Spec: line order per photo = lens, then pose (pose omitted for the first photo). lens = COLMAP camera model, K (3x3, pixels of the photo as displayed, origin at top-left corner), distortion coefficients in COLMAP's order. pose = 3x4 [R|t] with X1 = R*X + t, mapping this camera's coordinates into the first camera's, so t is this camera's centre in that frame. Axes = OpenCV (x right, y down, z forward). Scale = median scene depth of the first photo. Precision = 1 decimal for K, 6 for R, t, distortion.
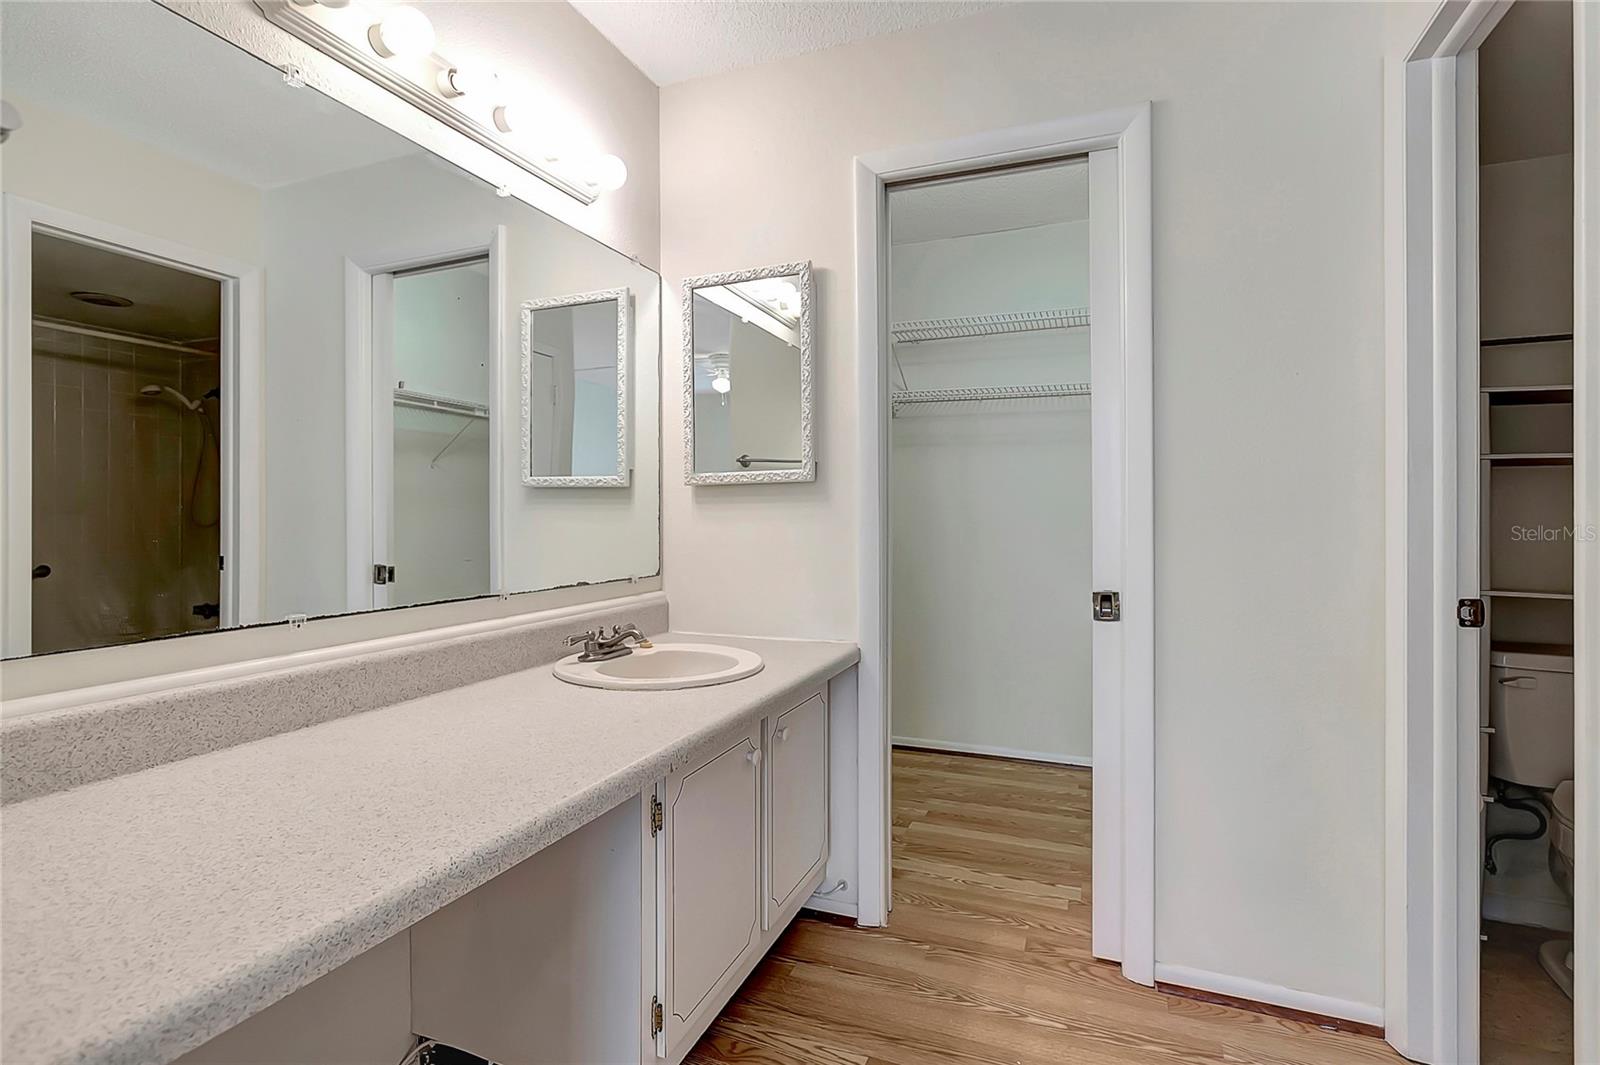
lens RADIAL K [[774.7, 0, 789.9], [0, 774.7, 520.2], [0, 0, 1]] dist [-0.034303, 0.020785]
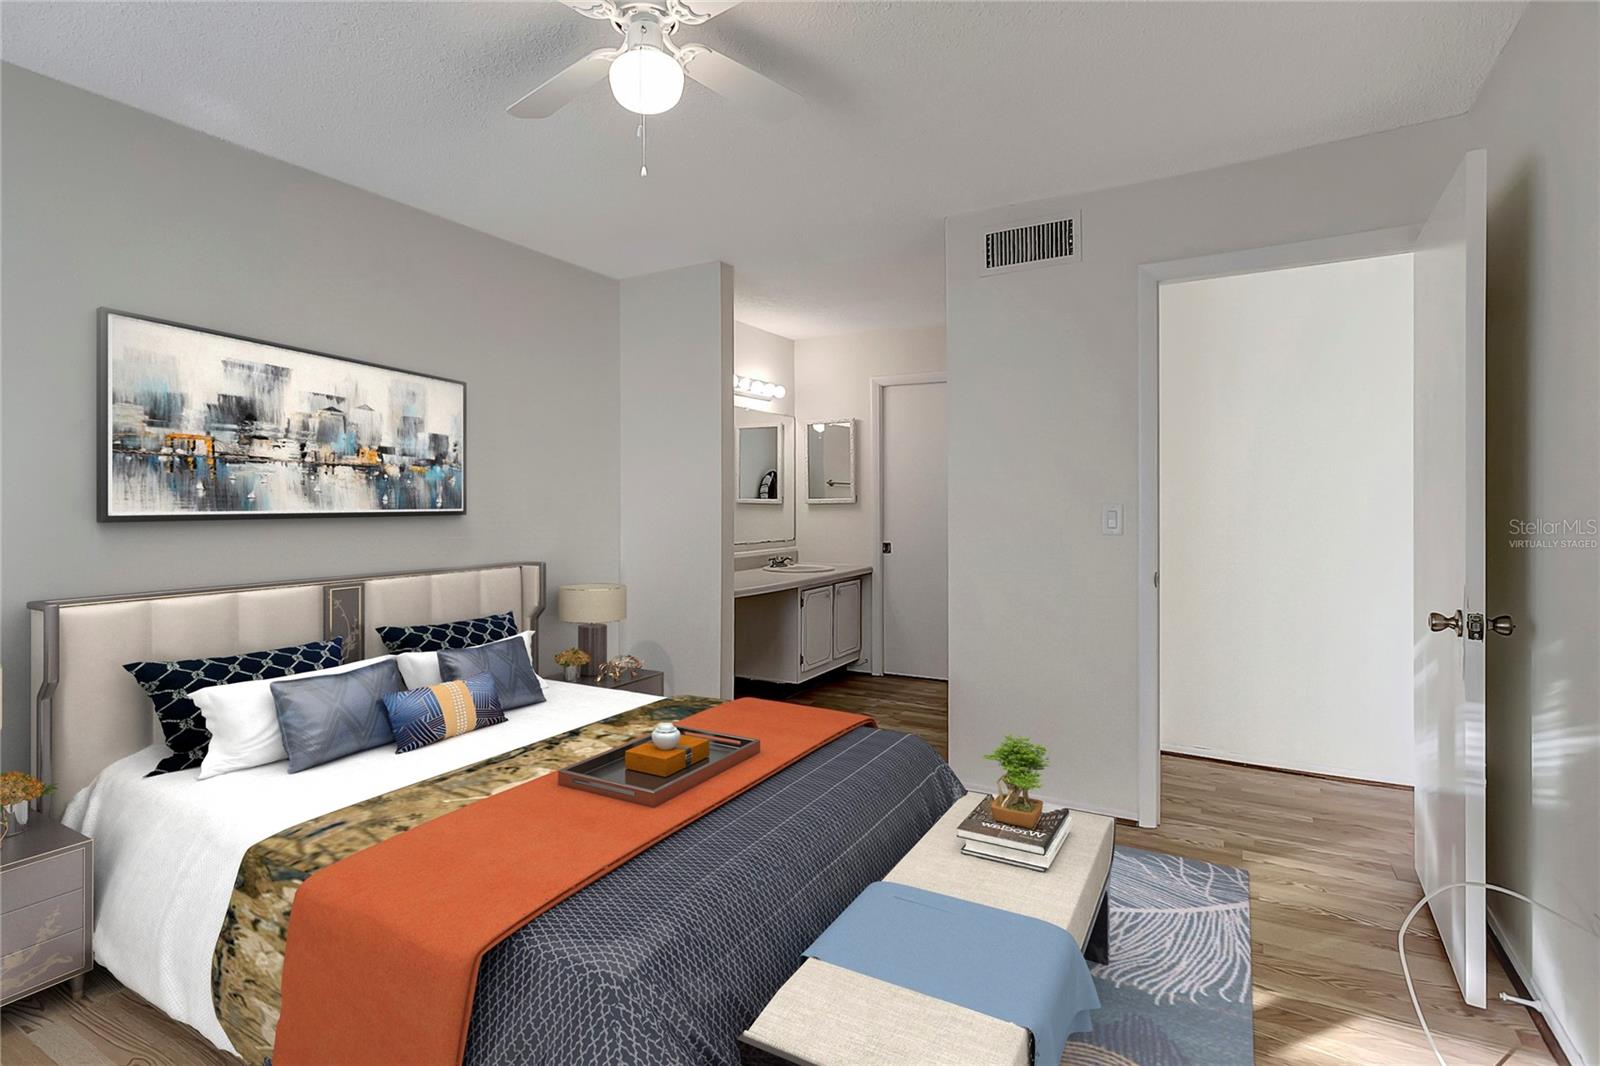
lens RADIAL K [[776.9, 0, 790.8], [0, 776.9, 507.4], [0, 0, 1]] dist [-0.032894, 0.020586]
pose [[0.992535, 0.000830, -0.121954, 0.126233], [-0.001420, 0.999988, -0.004756, -0.021612], [0.121948, 0.004893, 0.992524, -1.518189]]
